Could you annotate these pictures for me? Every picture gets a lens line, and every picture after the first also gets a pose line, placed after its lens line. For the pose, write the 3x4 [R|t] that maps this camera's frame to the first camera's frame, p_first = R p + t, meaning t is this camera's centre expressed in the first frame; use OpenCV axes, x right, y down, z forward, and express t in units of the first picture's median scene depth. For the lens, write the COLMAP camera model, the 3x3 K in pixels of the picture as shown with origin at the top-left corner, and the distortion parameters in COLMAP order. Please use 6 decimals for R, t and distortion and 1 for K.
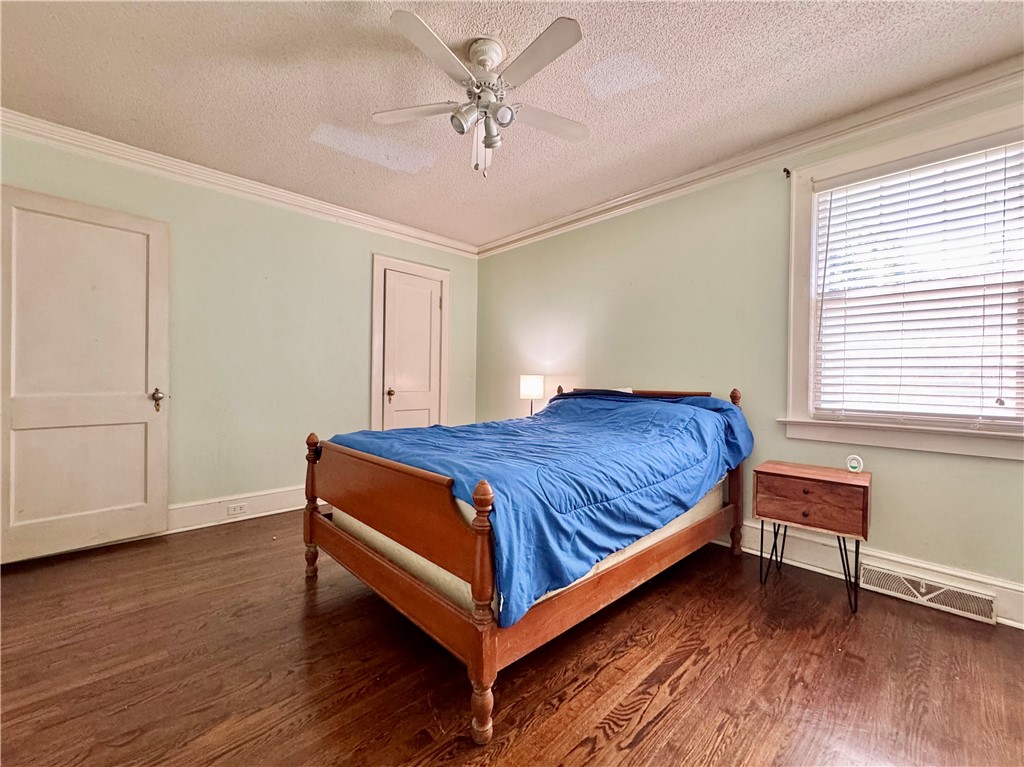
lens RADIAL K [[417.5, 0, 513.1], [0, 417.5, 375.0], [0, 0, 1]] dist [-0.001085, 0.000244]
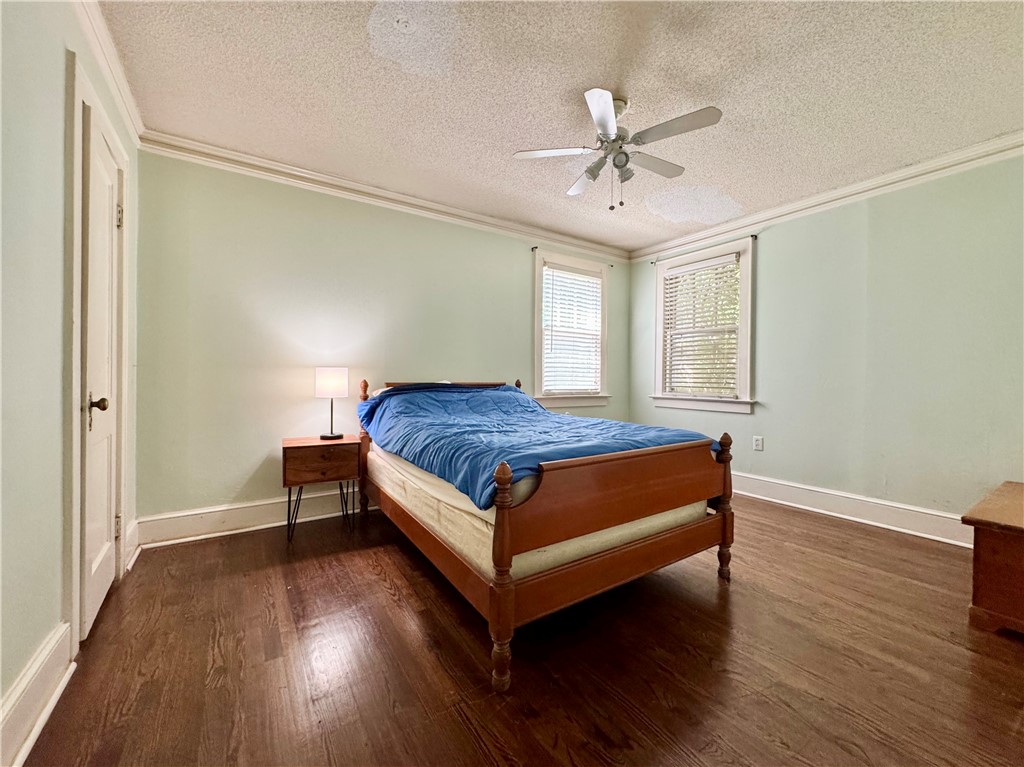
lens RADIAL K [[407.3, 0, 508.3], [0, 407.3, 381.0], [0, 0, 1]] dist [-0.002689, -0.000623]
pose [[0.187058, -0.023652, 0.982064, -0.936523], [-0.020608, 0.999396, 0.027995, -0.001982], [-0.982133, -0.025475, 0.186458, 0.768357]]
